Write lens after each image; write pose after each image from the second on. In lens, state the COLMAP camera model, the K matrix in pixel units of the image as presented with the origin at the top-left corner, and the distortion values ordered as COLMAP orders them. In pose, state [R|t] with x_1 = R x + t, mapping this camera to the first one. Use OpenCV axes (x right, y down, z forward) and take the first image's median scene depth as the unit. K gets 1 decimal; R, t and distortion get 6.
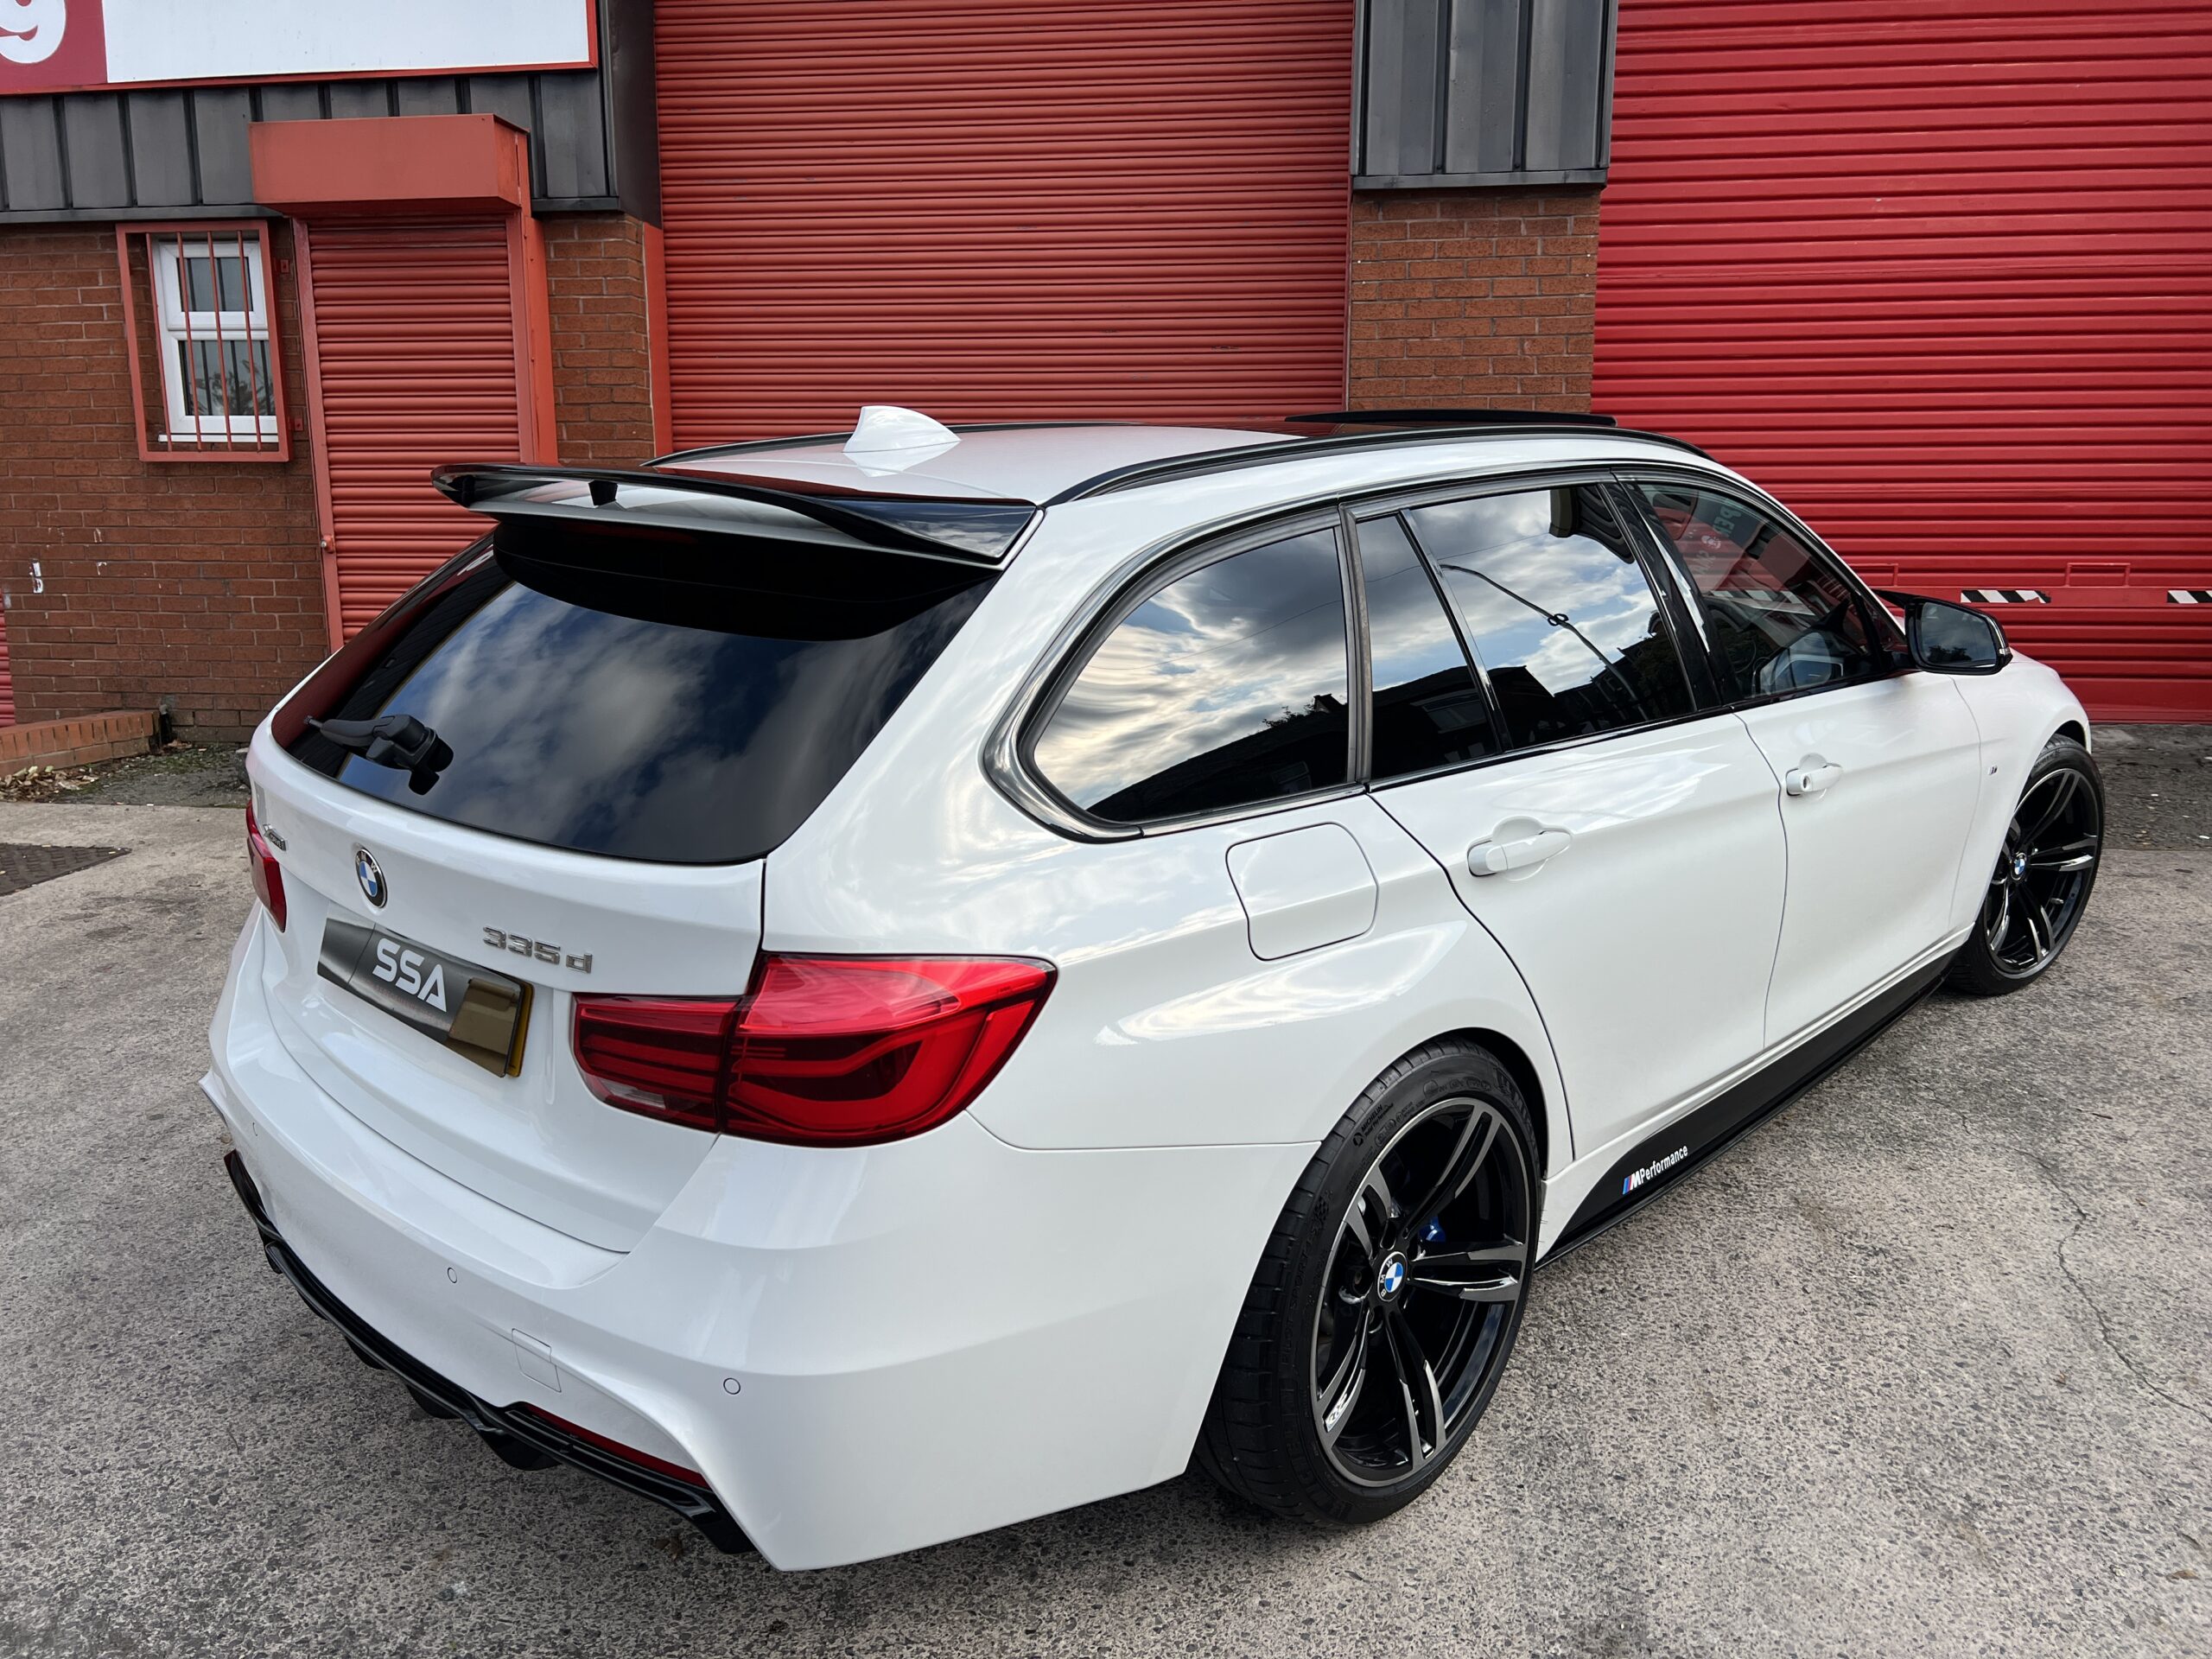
lens RADIAL K [[1679.4, 0, 1092.3], [0, 1679.4, 840.4], [0, 0, 1]] dist [0.040710, -0.050685]
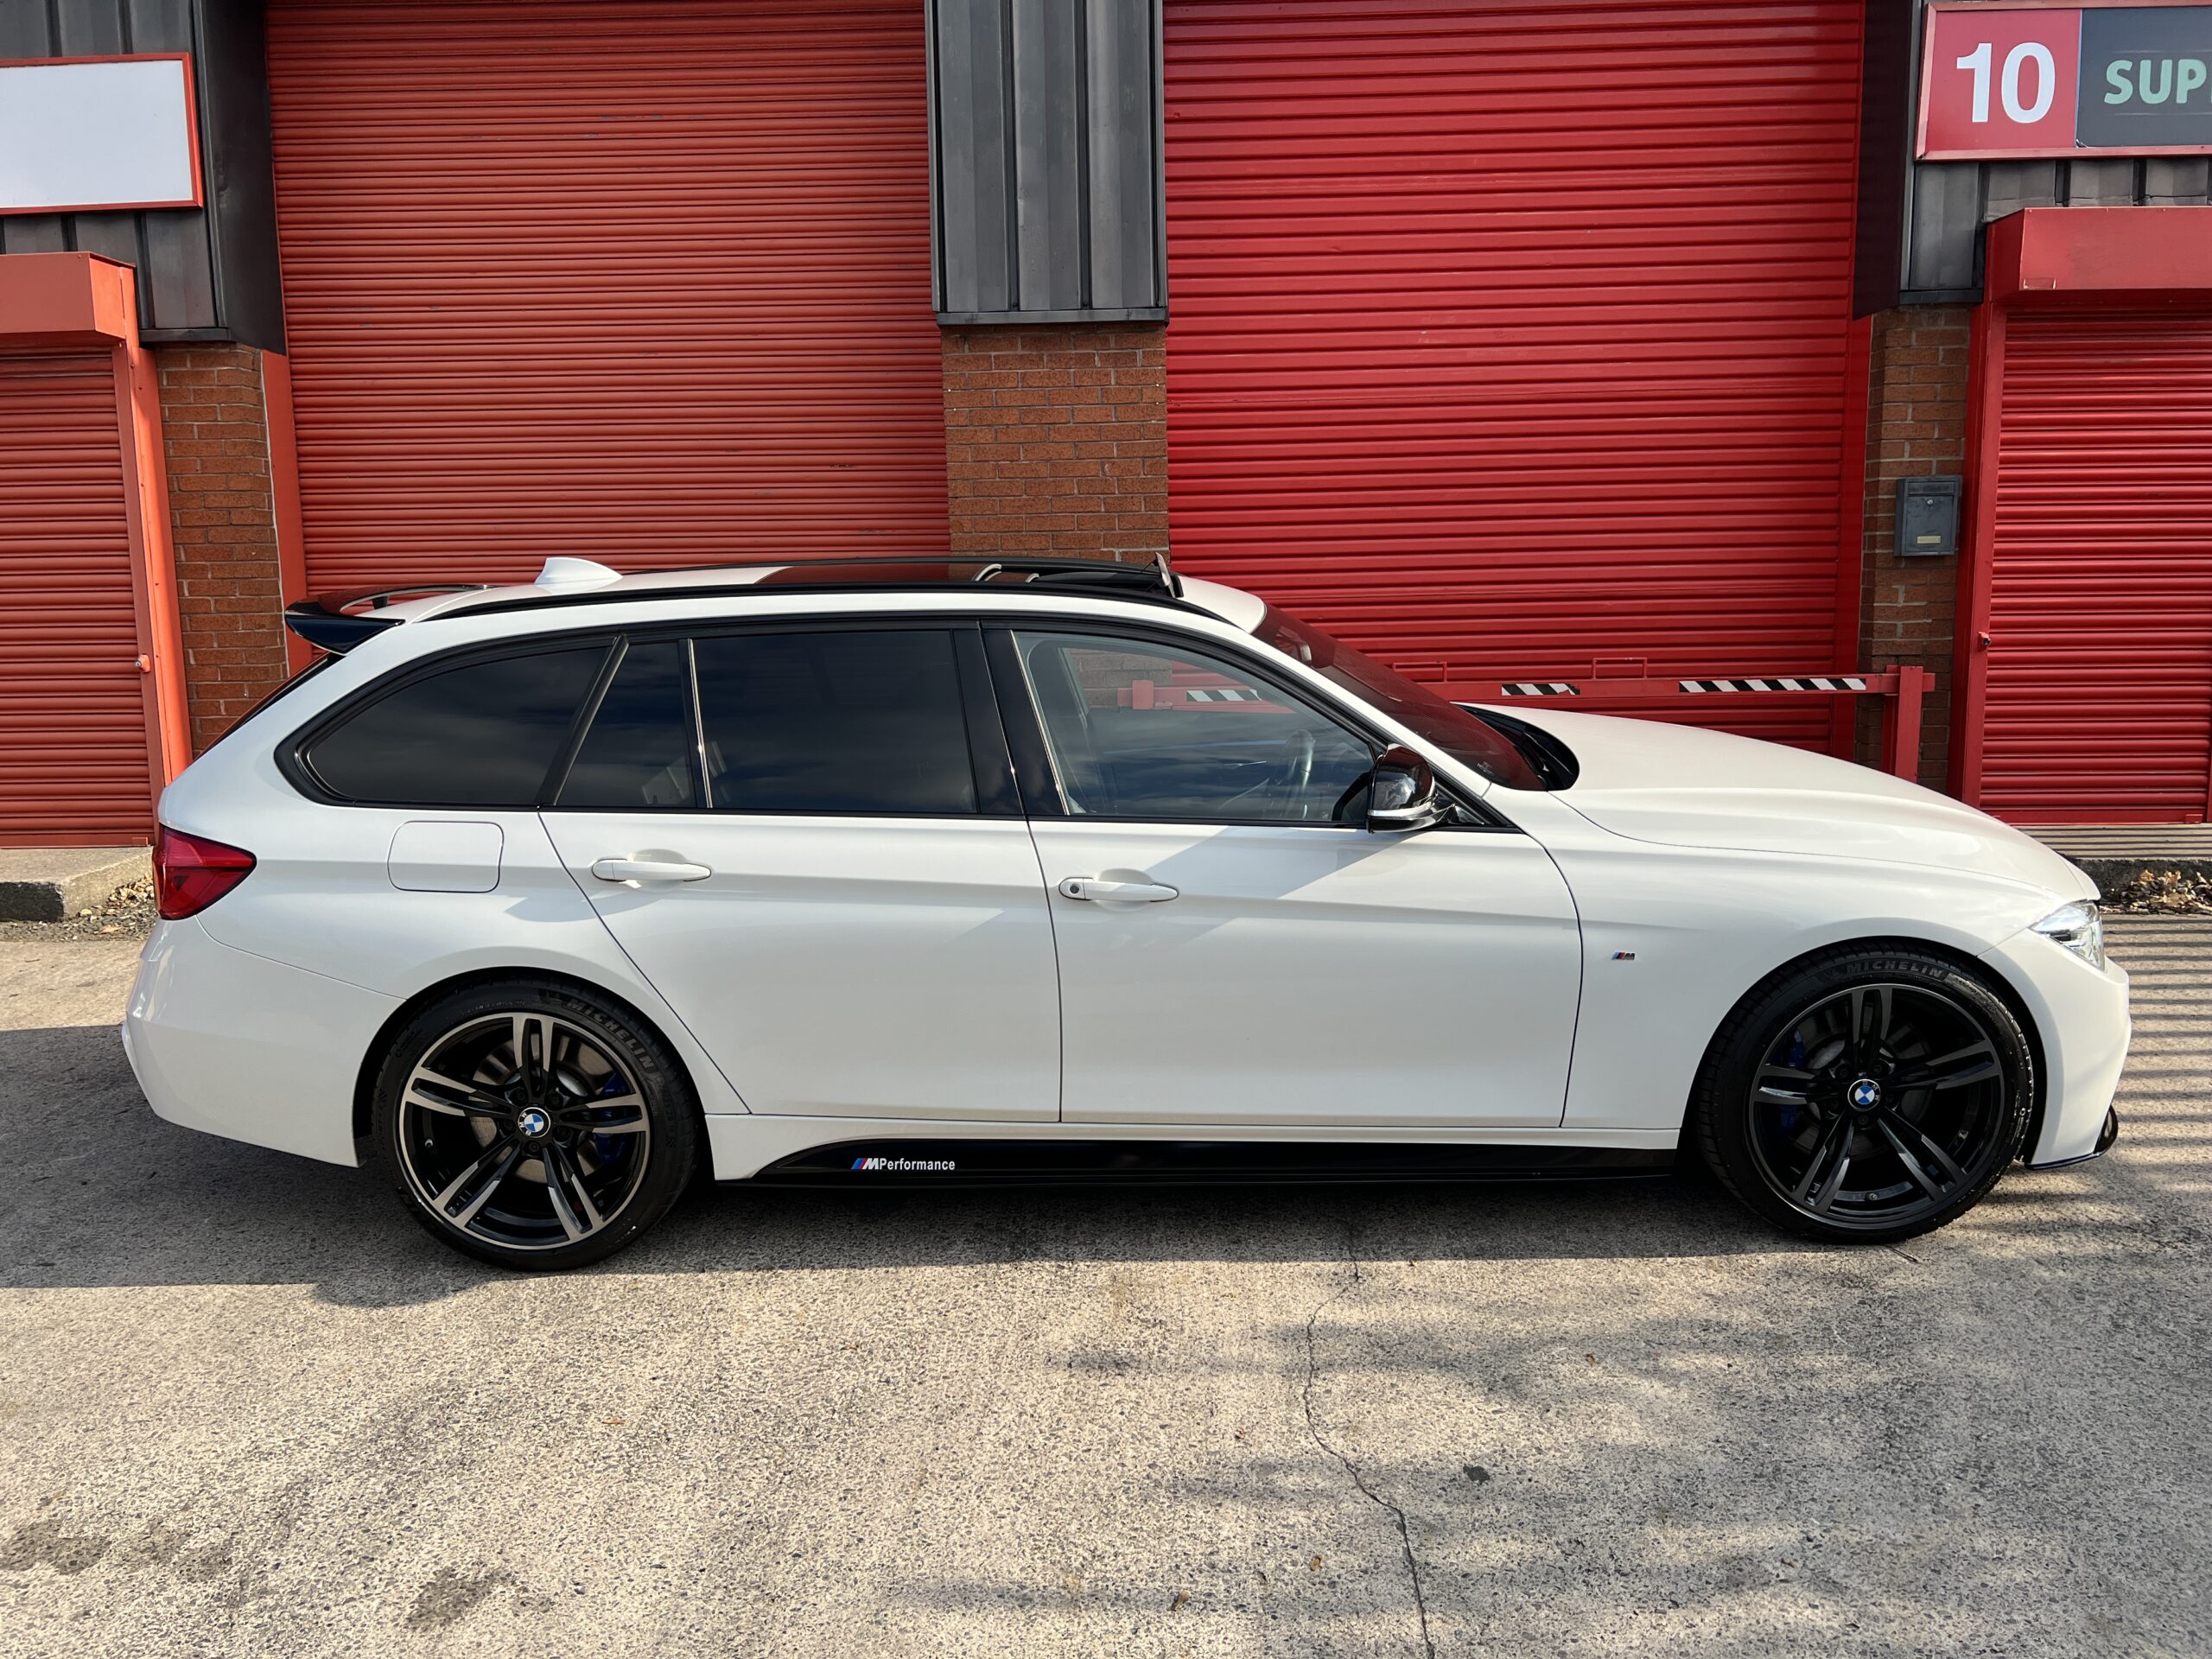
lens RADIAL K [[1679.4, 0, 1113.9], [0, 1679.4, 810.7], [0, 0, 1]] dist [0.040710, -0.050685]
pose [[0.994909, -0.029022, 0.096509, 0.153296], [0.034273, 0.997996, -0.053200, -0.016797], [-0.094772, 0.056237, 0.993909, -0.056087]]
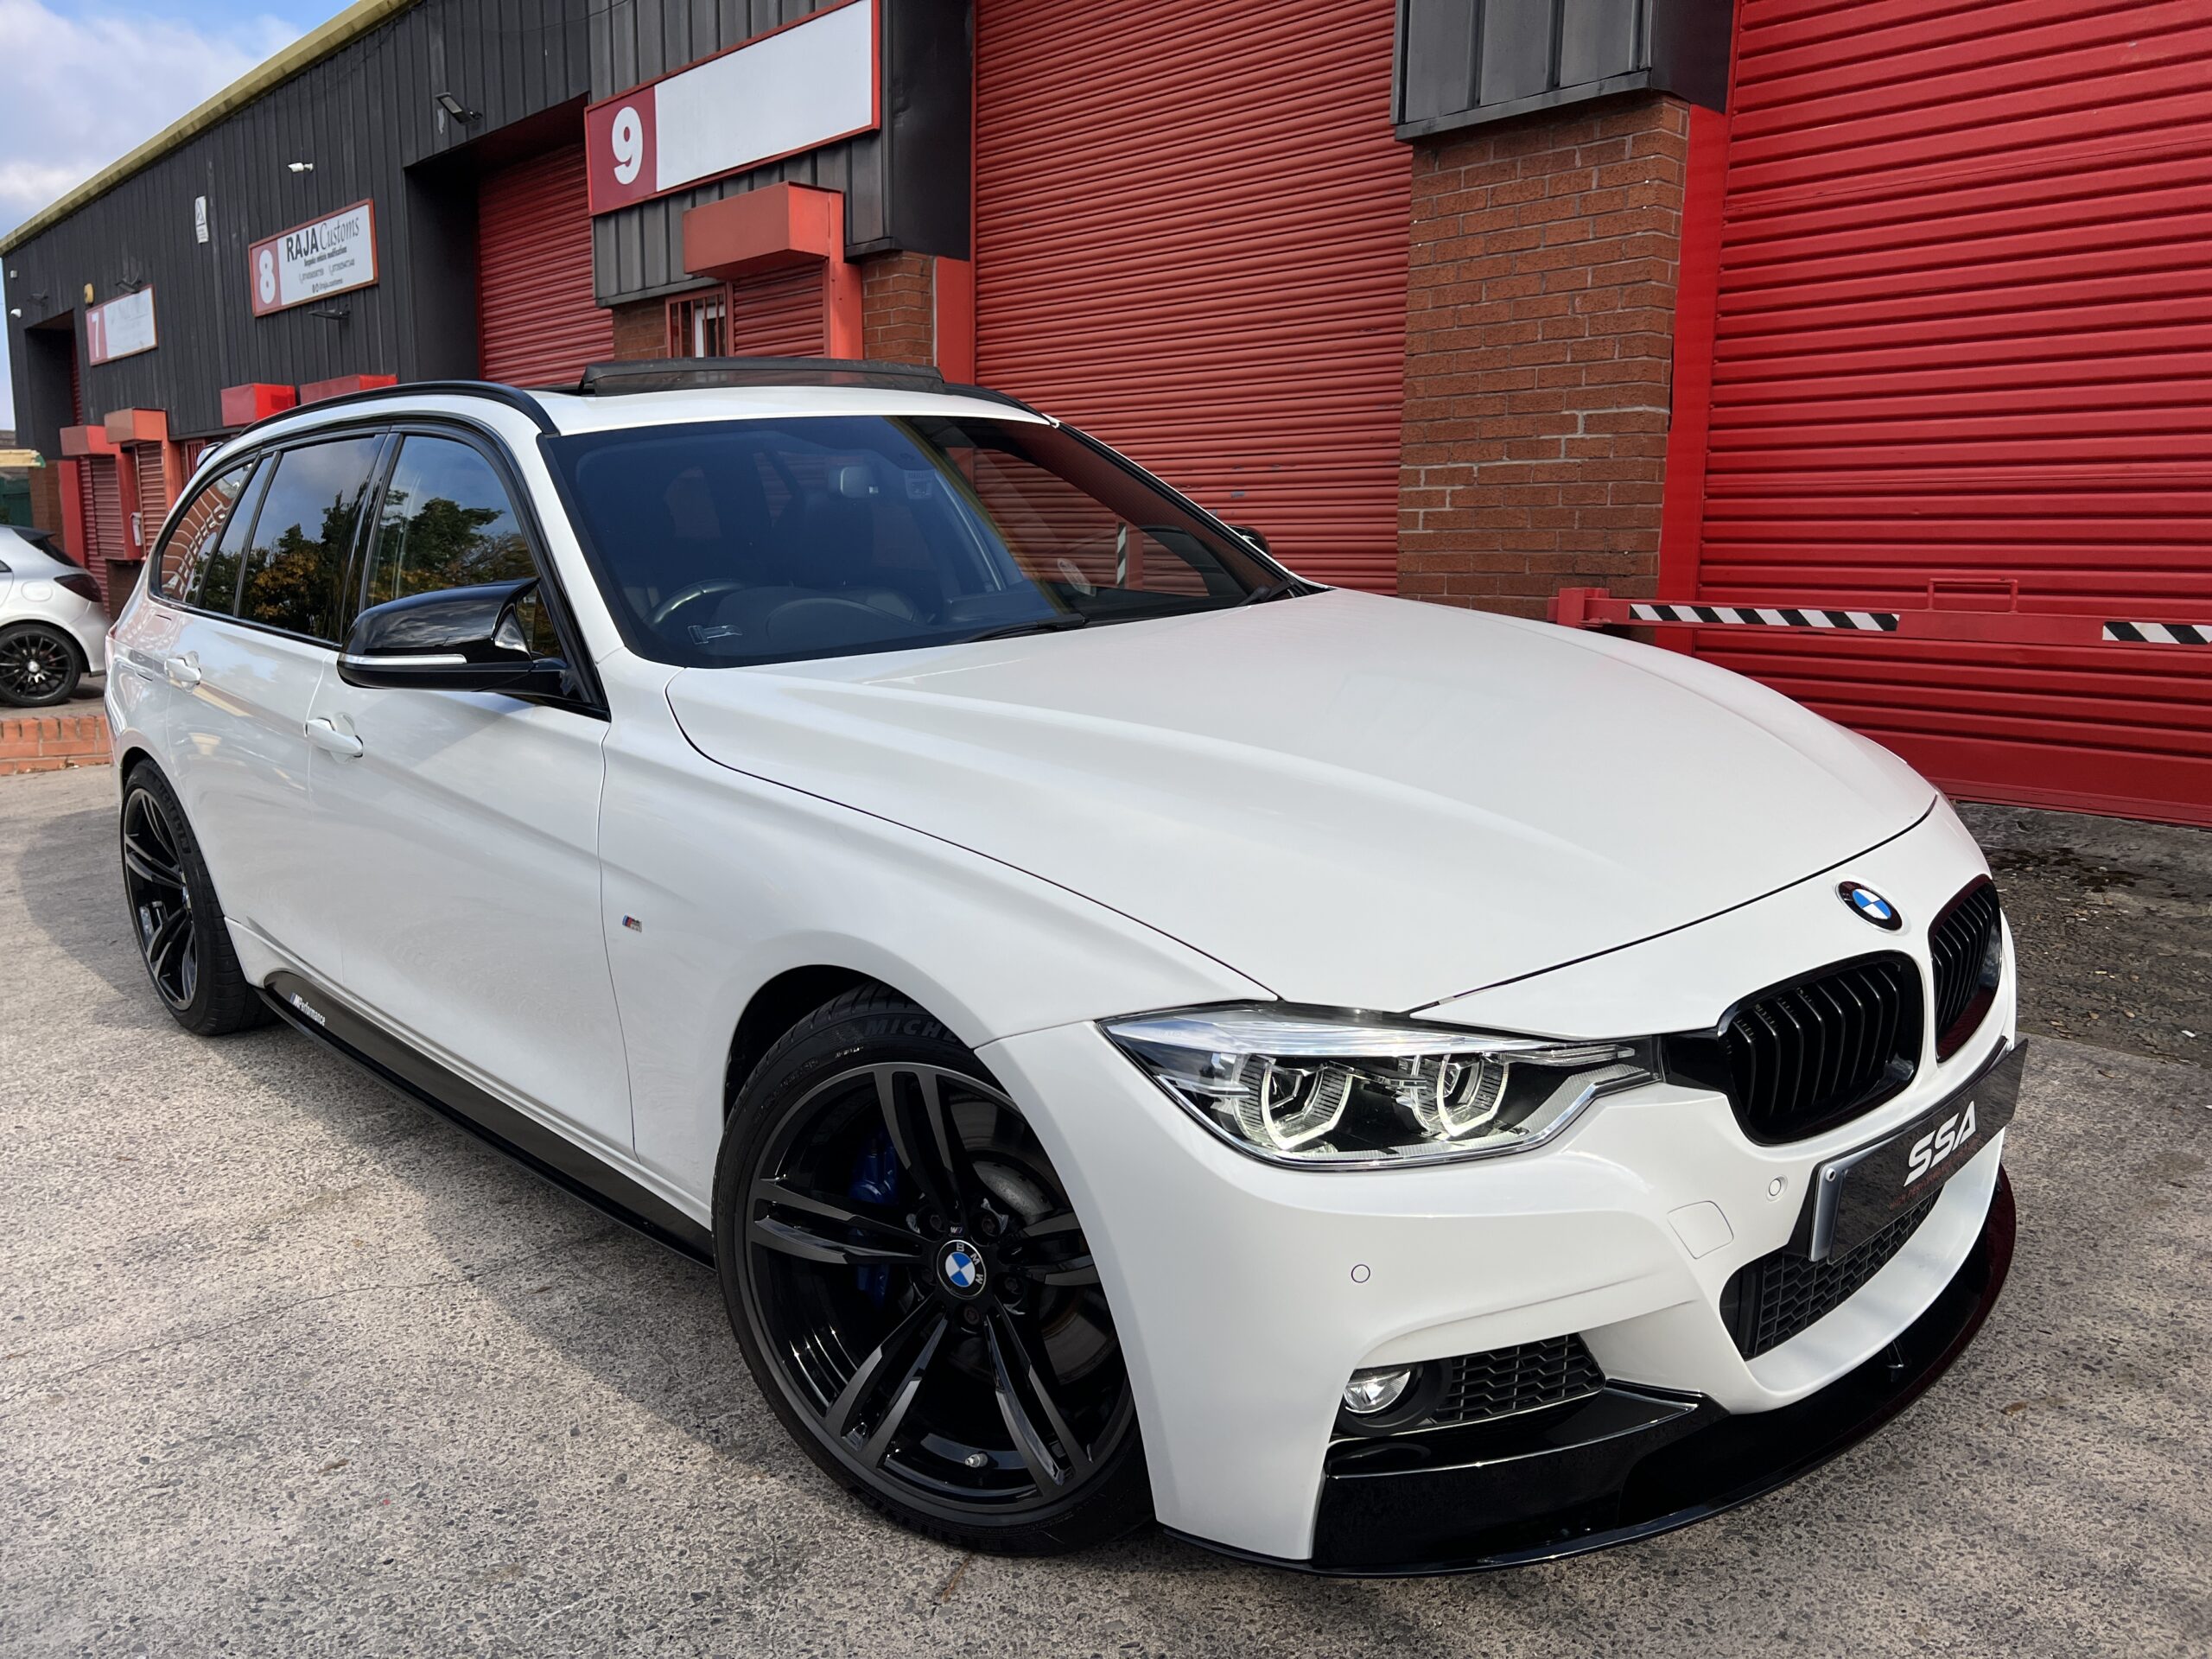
lens RADIAL K [[1679.4, 0, 1106.3], [0, 1679.4, 833.5], [0, 0, 1]] dist [0.040710, -0.050685]
pose [[0.761027, 0.119228, -0.637670, 0.639867], [-0.131279, 0.990933, 0.028604, -0.033756], [0.635299, 0.061944, 0.769778, 0.249212]]
